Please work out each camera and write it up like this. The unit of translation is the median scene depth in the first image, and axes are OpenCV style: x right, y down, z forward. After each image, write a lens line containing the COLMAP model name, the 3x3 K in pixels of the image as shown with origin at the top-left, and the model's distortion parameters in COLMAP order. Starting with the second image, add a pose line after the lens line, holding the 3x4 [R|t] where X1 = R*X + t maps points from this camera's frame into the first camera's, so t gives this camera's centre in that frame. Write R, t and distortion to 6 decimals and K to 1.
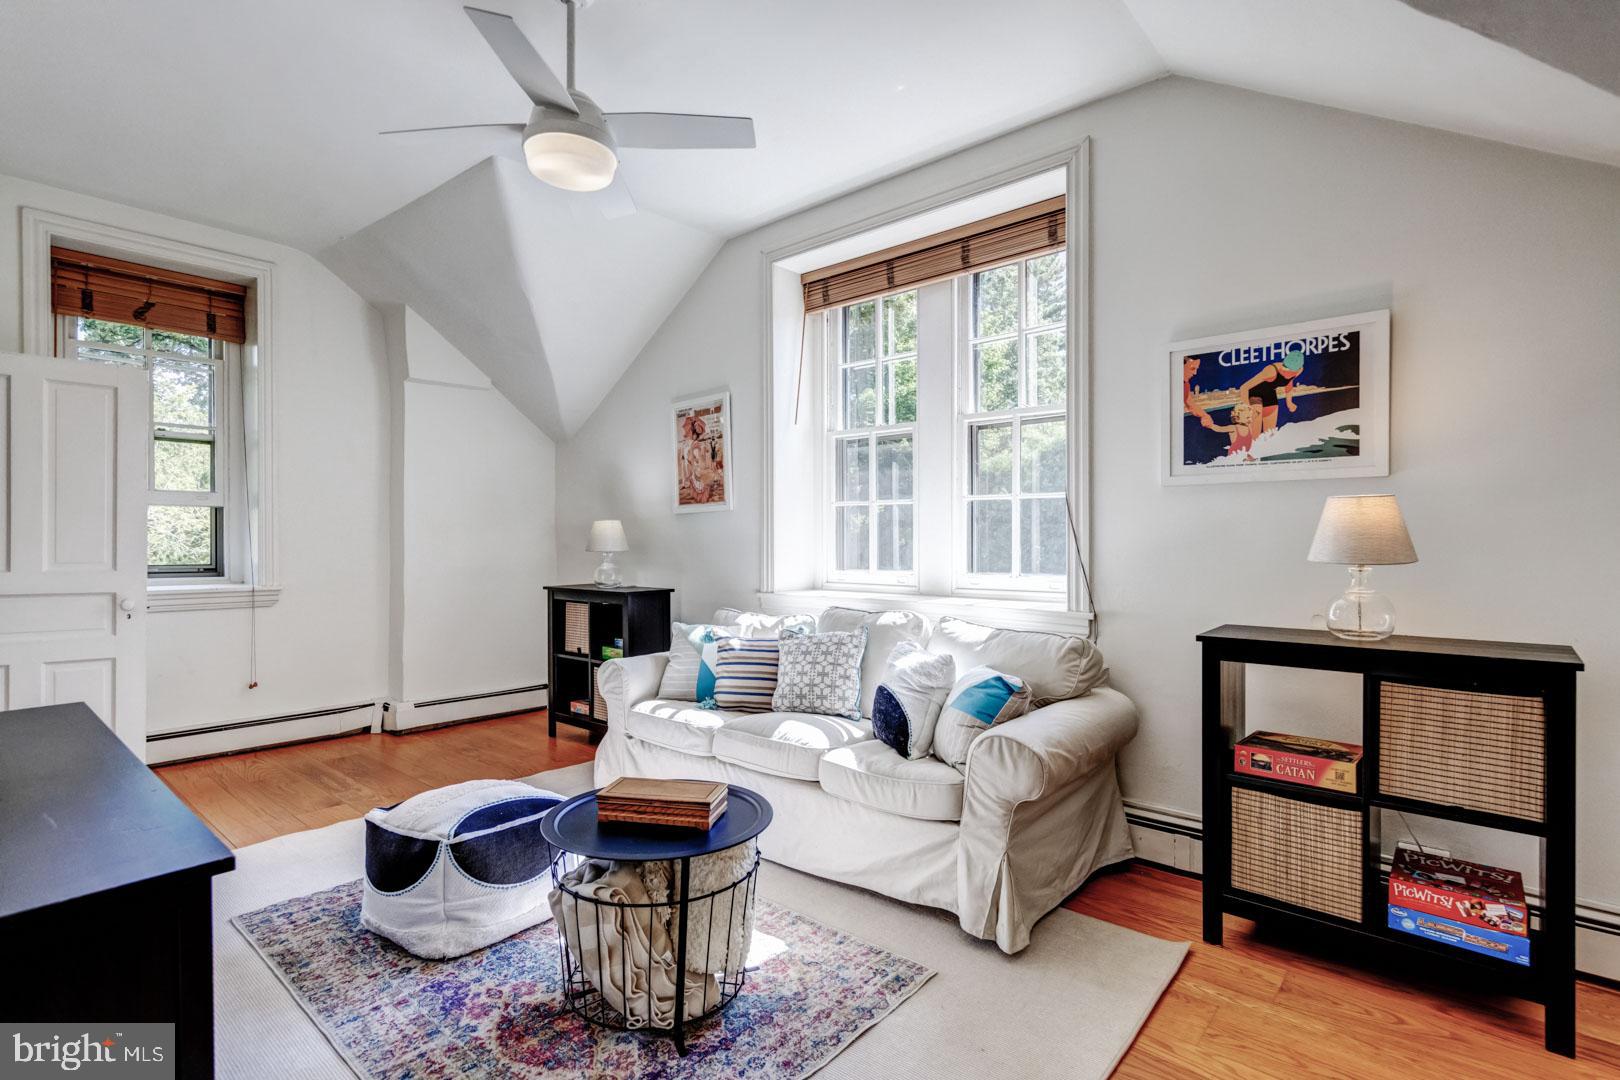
lens RADIAL K [[762.2, 0, 810.5], [0, 762.2, 547.5], [0, 0, 1]] dist [-0.000390, -0.000120]
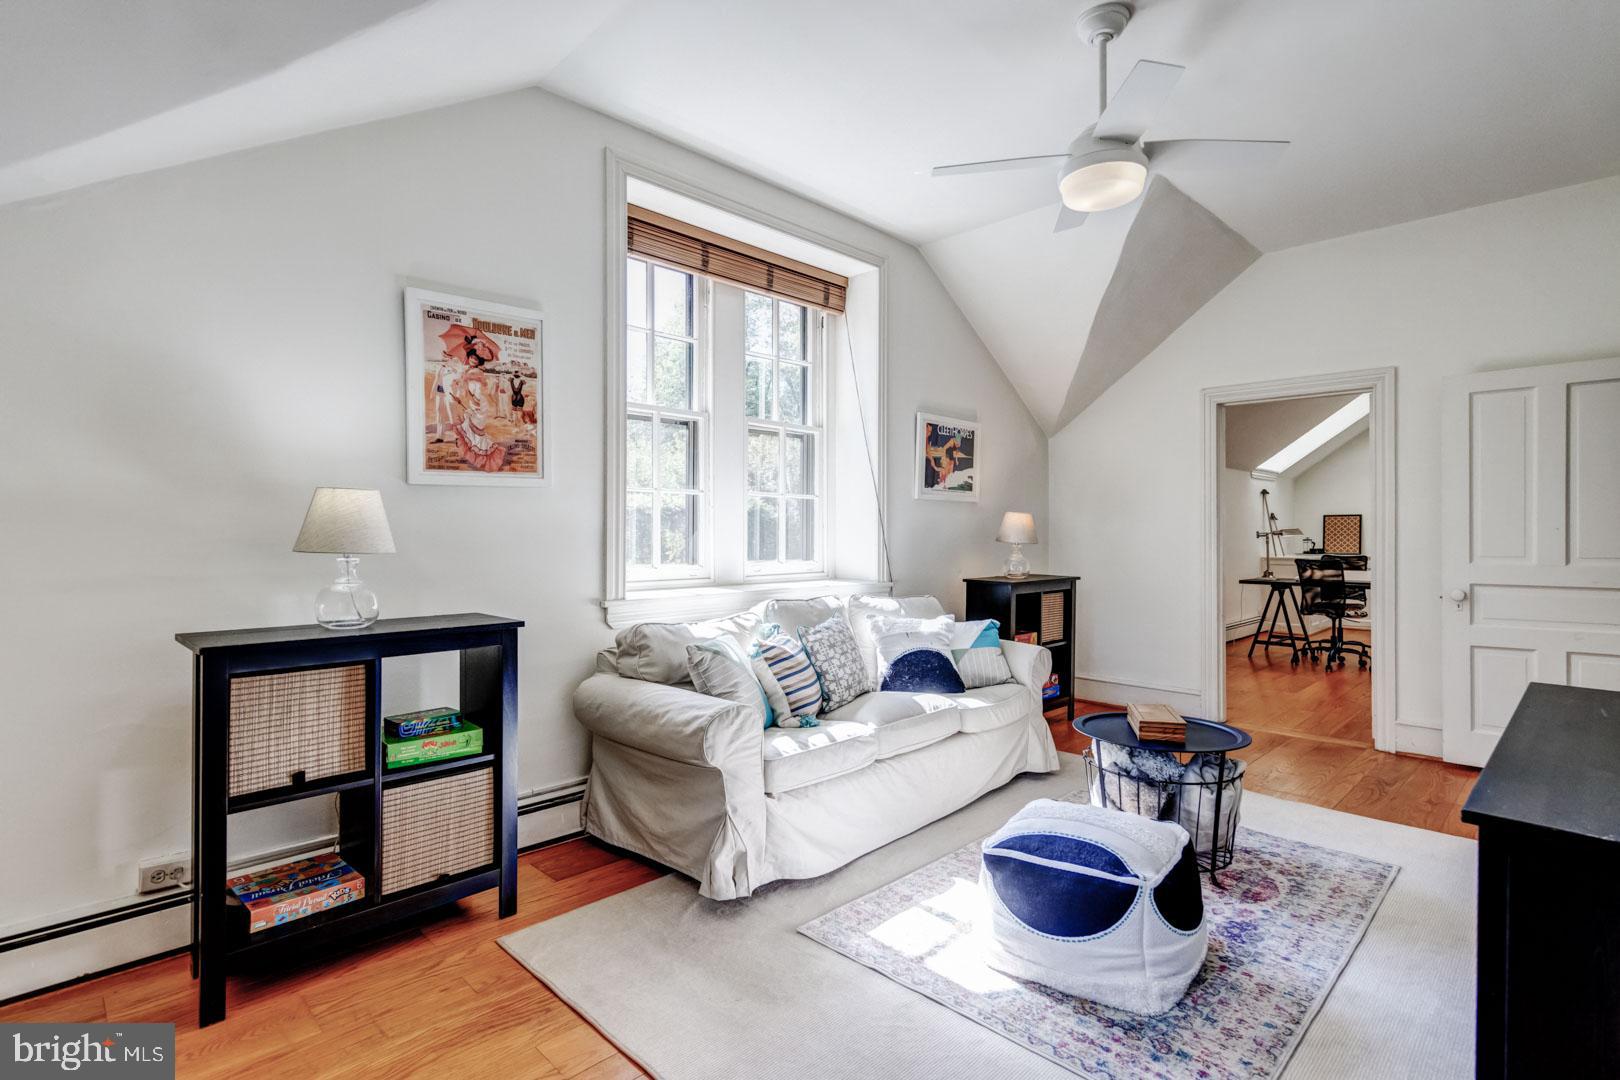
lens RADIAL K [[785.6, 0, 809.0], [0, 785.6, 530.2], [0, 0, 1]] dist [0.005184, 0.000133]
pose [[0.082043, 0.005906, 0.996611, -1.047873], [0.007894, 0.999947, -0.006576, -0.005122], [-0.996597, 0.008407, 0.081993, 0.943530]]
